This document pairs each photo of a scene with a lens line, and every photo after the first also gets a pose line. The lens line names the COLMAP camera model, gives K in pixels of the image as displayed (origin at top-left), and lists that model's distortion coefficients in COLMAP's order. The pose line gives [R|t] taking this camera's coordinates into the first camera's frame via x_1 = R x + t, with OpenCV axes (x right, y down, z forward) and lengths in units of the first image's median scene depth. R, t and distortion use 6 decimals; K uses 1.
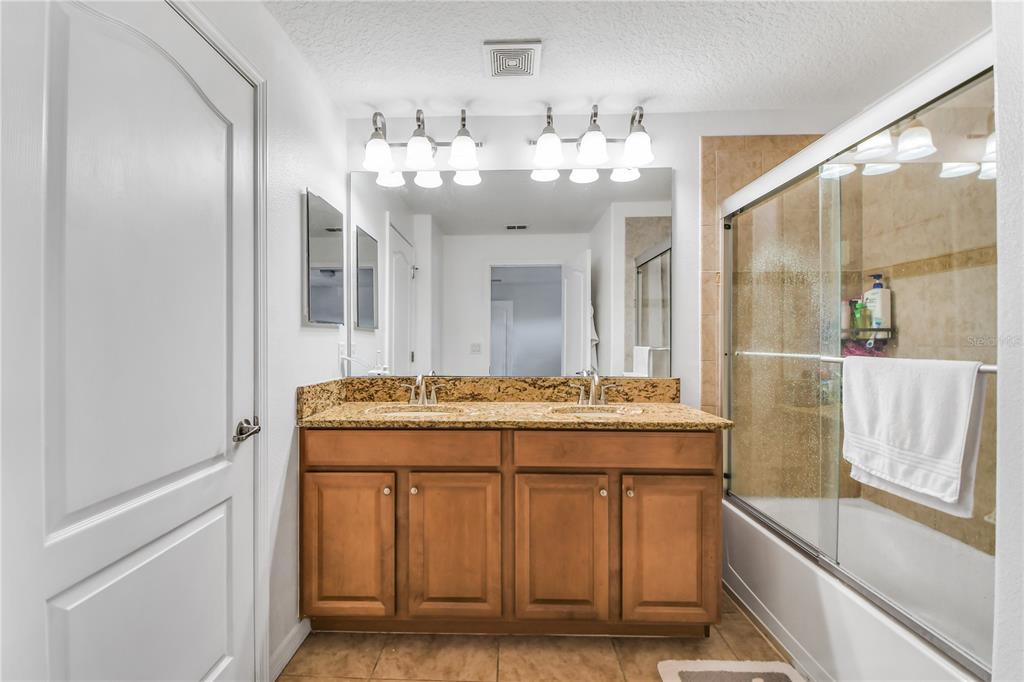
lens RADIAL K [[462.4, 0, 493.4], [0, 462.4, 346.8], [0, 0, 1]] dist [-0.020917, -0.000215]
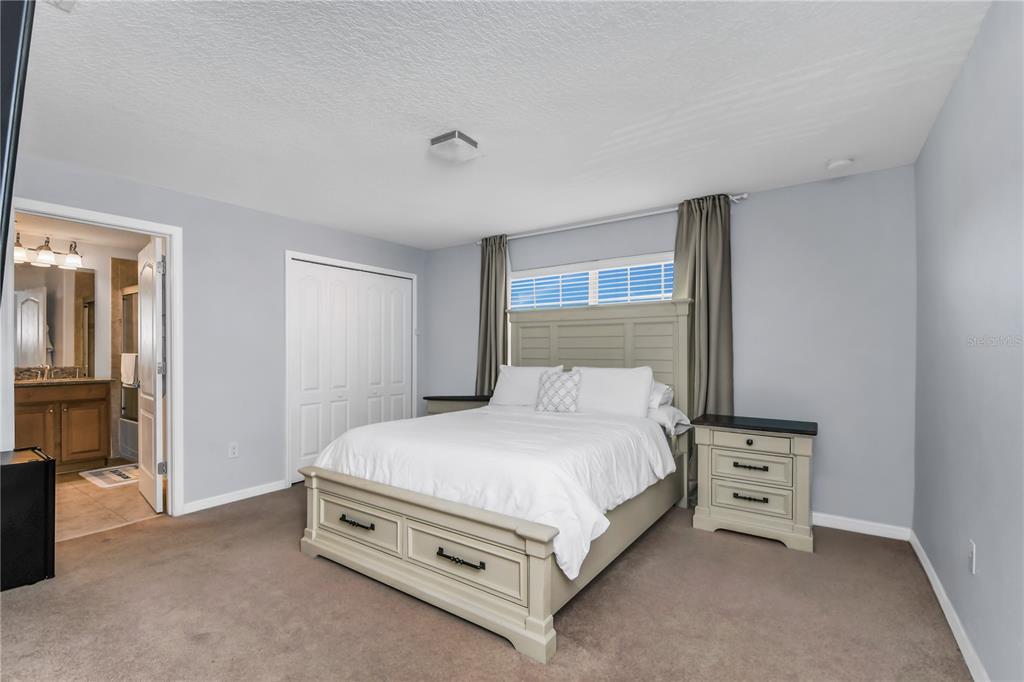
lens RADIAL K [[462.4, 0, 493.4], [0, 462.4, 346.8], [0, 0, 1]] dist [-0.020917, -0.000215]
pose [[0.558032, 0.000115, 0.829819, -0.351775], [0.010718, 0.999916, -0.007346, 0.010656], [-0.829750, 0.012994, 0.557984, -1.805646]]
